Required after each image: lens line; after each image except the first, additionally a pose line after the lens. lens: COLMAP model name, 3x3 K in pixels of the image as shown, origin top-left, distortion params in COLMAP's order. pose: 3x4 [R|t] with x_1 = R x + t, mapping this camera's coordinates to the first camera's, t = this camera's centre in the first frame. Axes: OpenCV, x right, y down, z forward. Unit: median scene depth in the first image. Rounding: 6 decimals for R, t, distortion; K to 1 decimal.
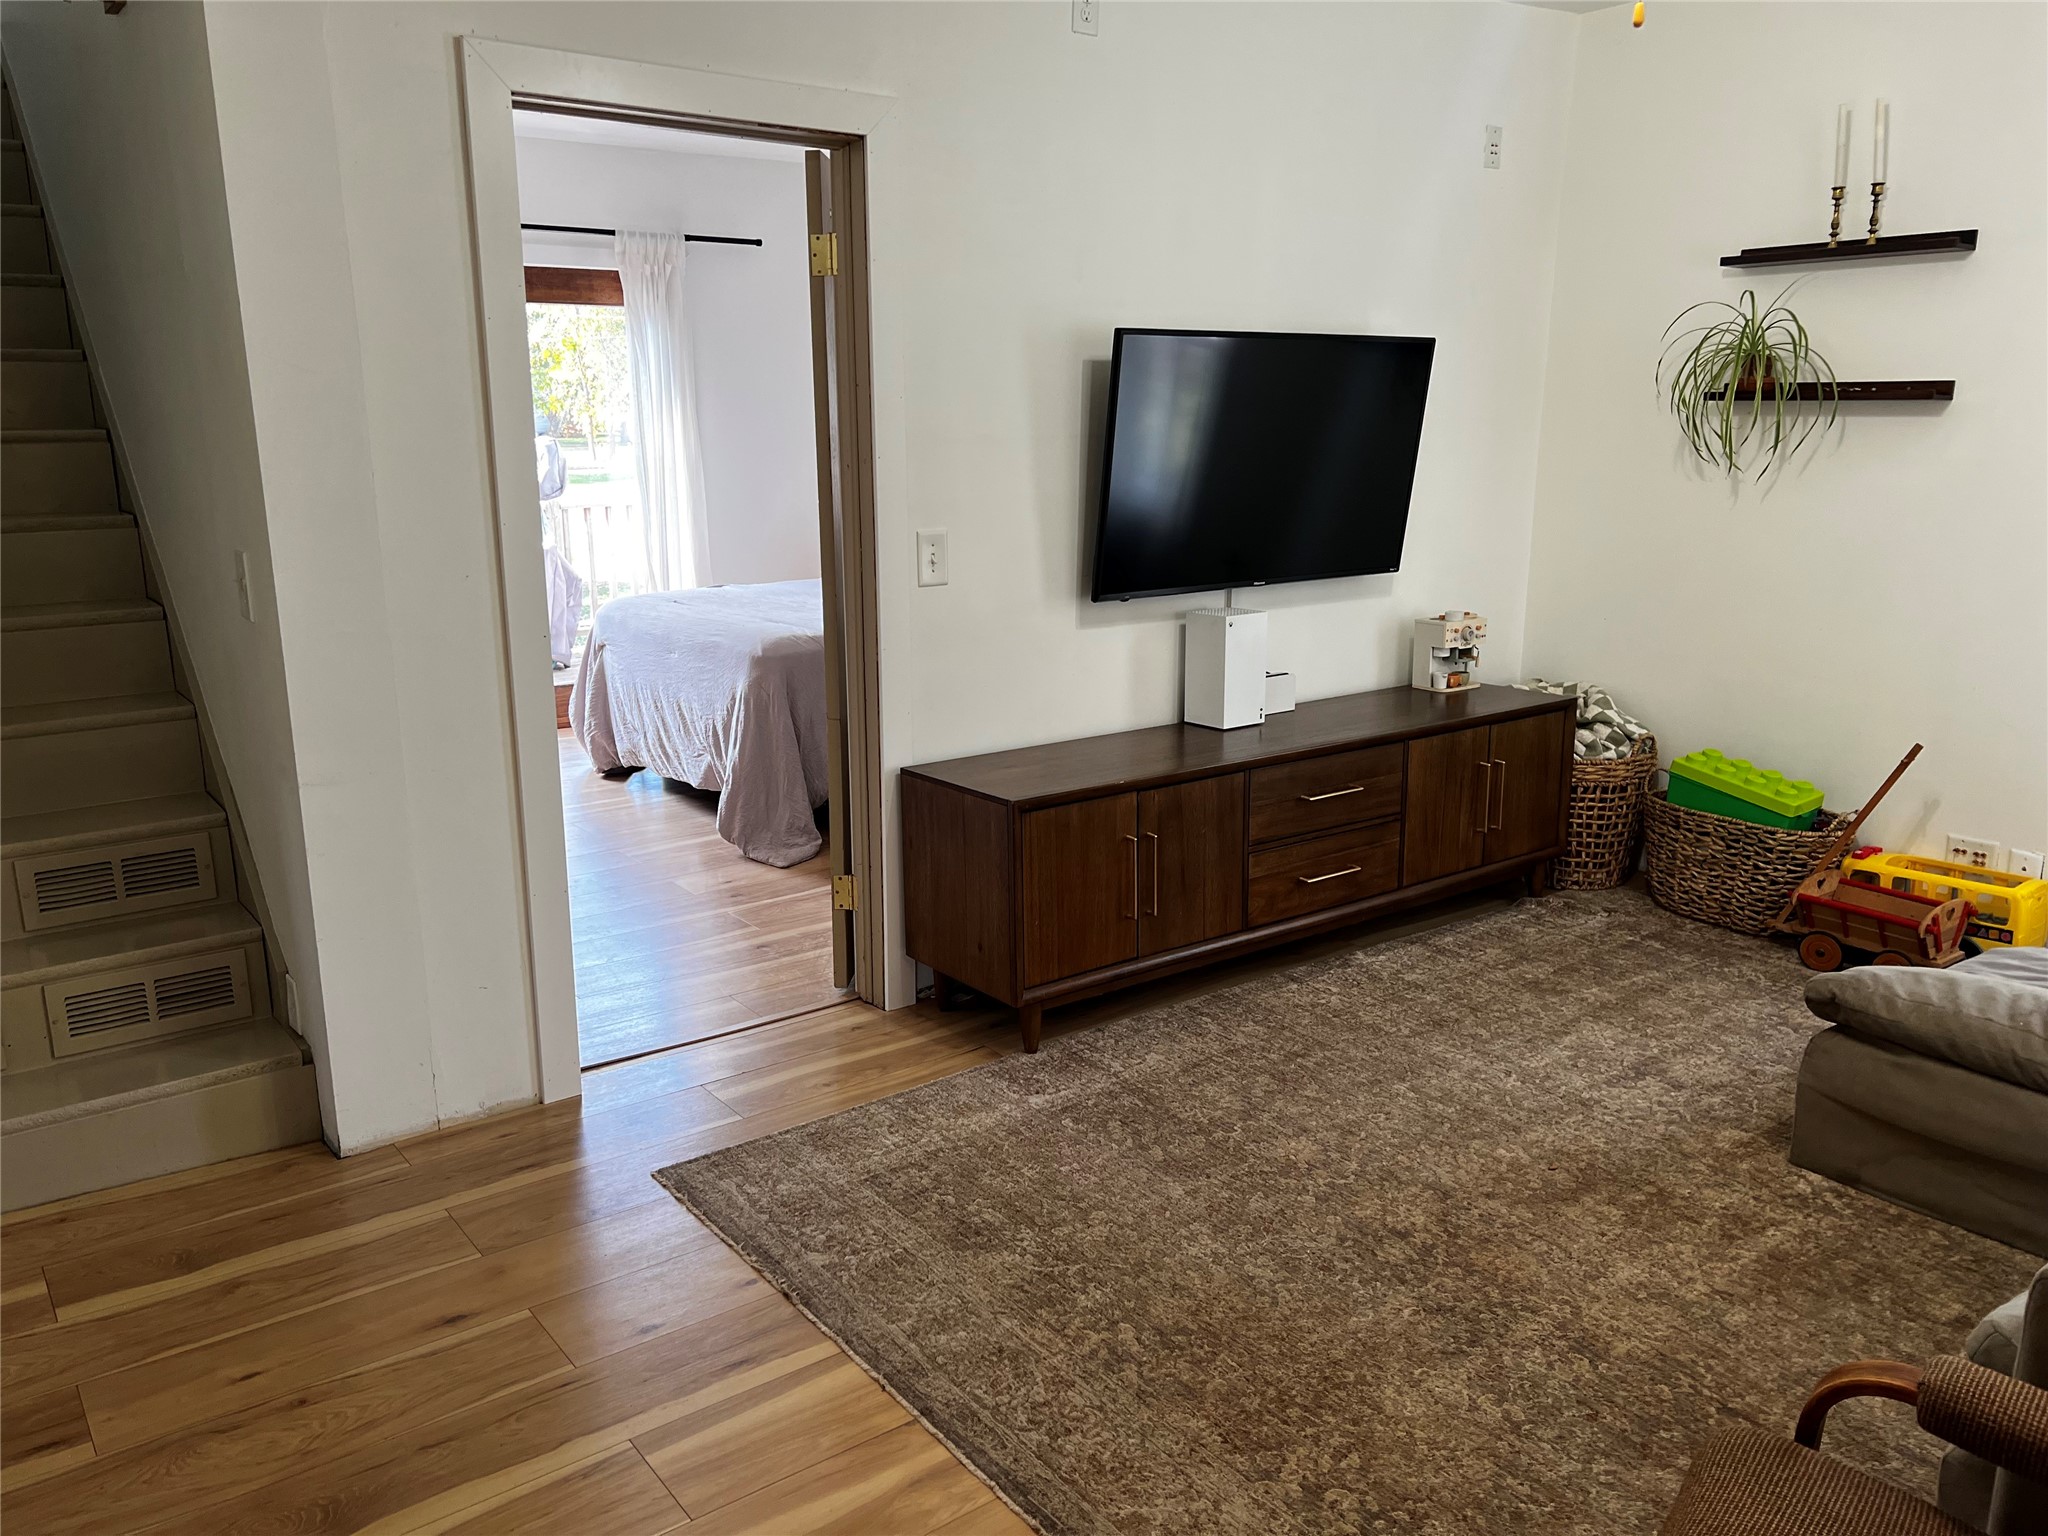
lens RADIAL K [[1551.7, 0, 1022.5], [0, 1551.7, 773.0], [0, 0, 1]] dist [0.014622, 0.003164]
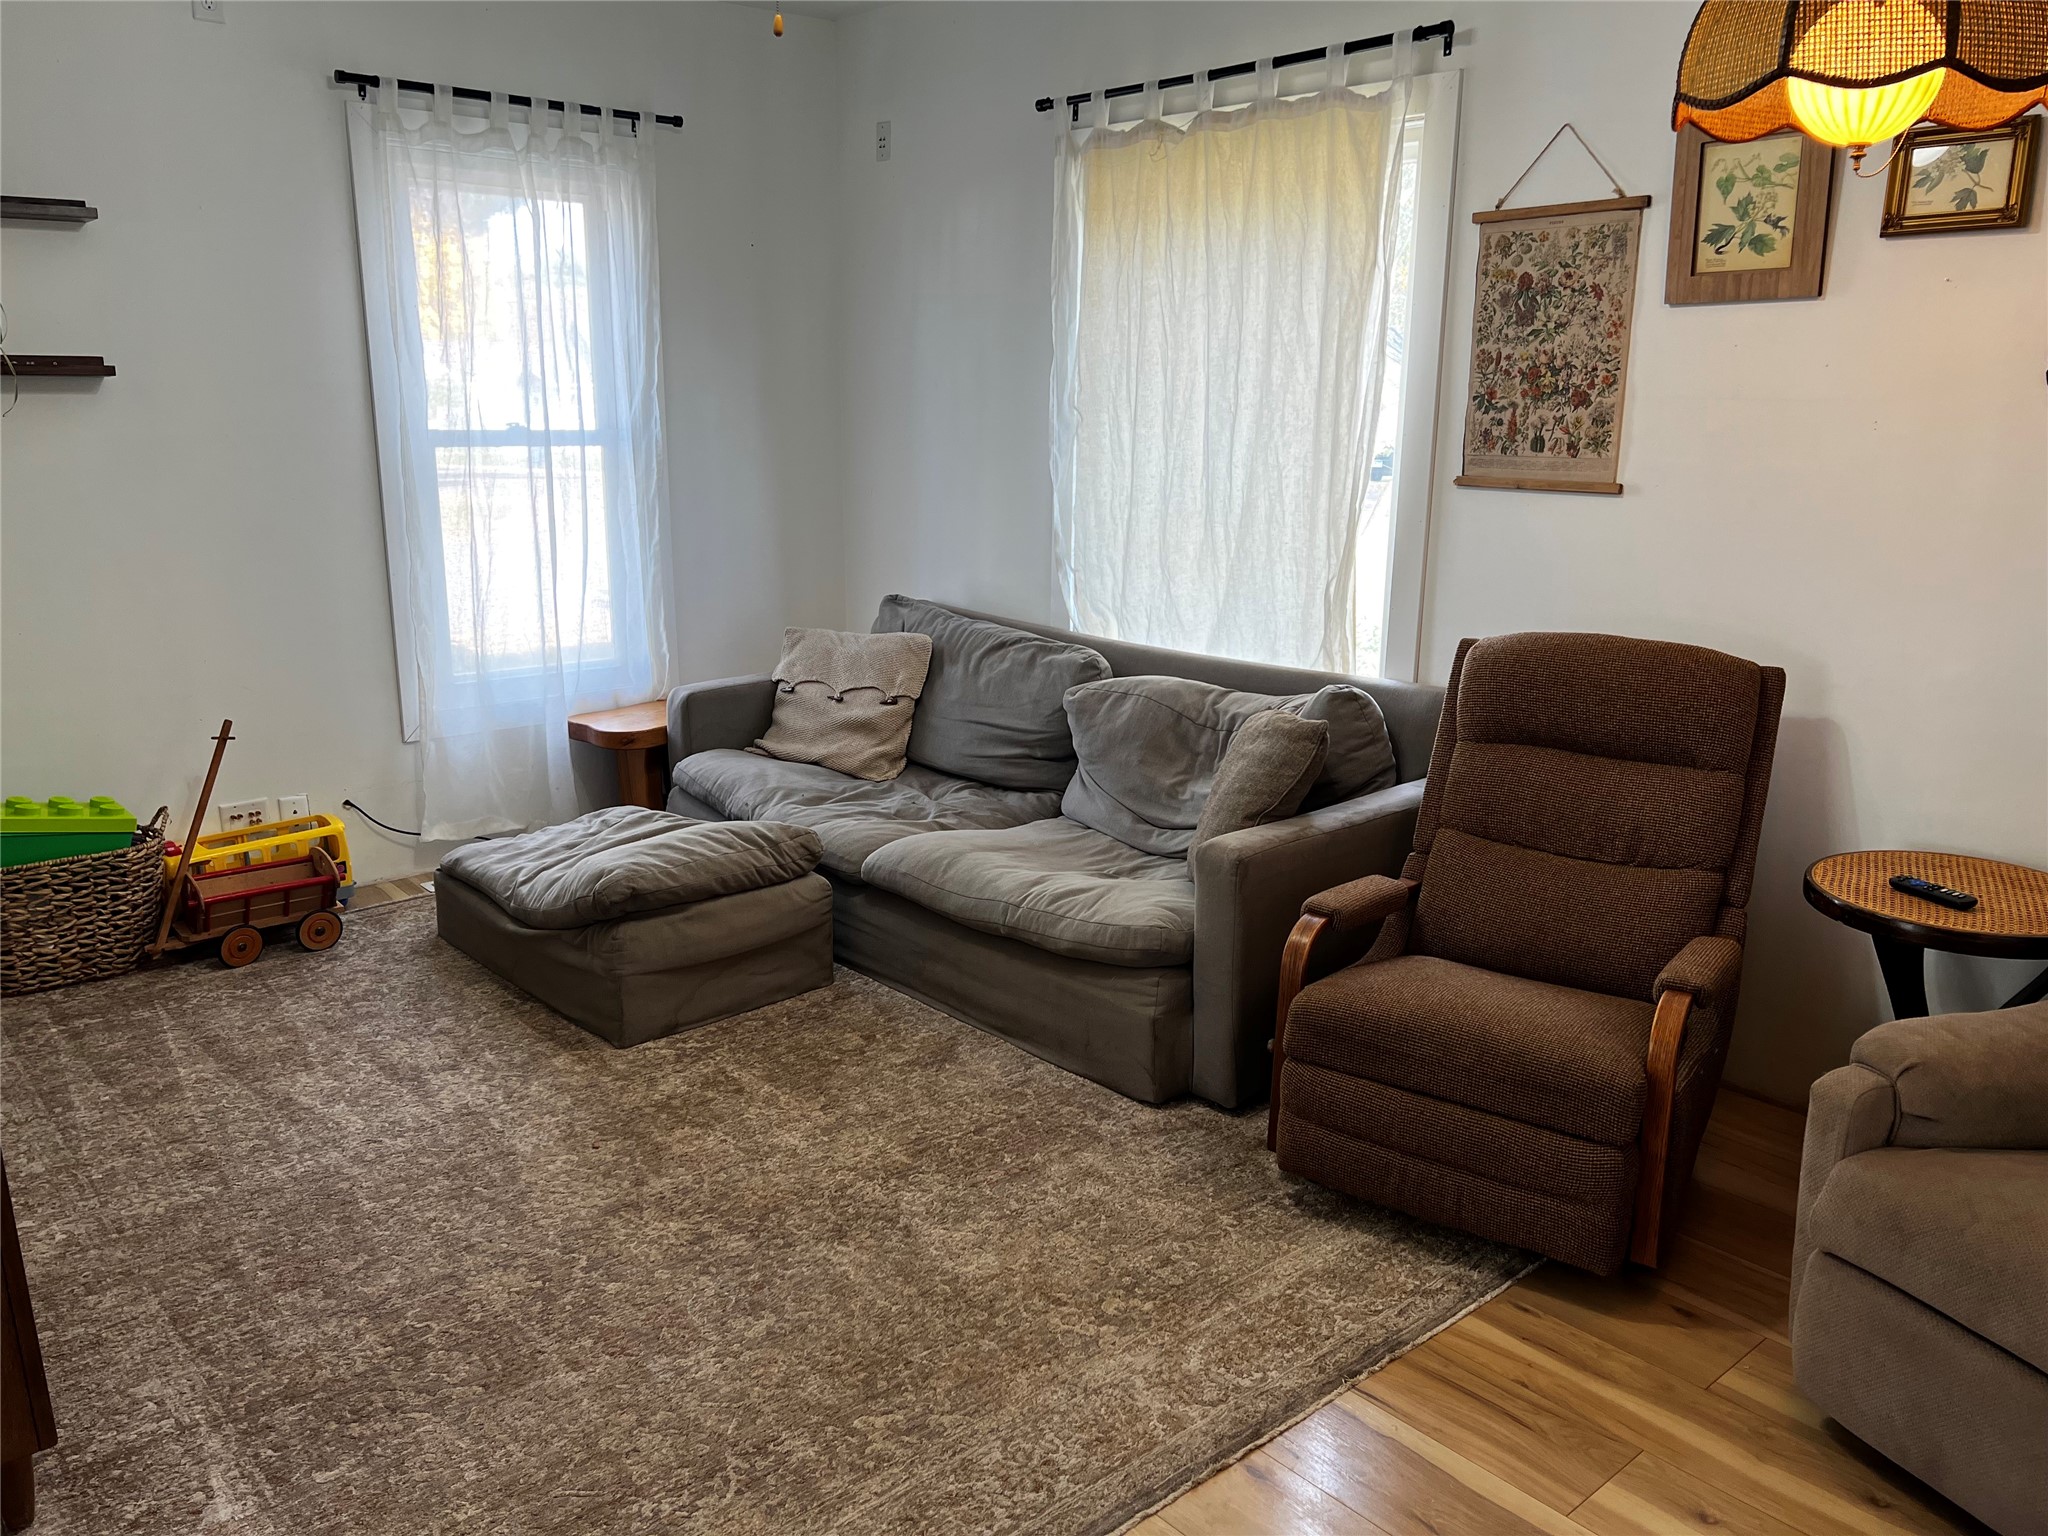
lens RADIAL K [[1551.7, 0, 1011.6], [0, 1551.7, 766.9], [0, 0, 1]] dist [0.014622, 0.003164]
pose [[-0.081799, -0.224042, 0.971141, -0.490506], [0.224559, 0.945207, 0.236974, -0.124783], [-0.971021, 0.237463, -0.027006, 0.591997]]
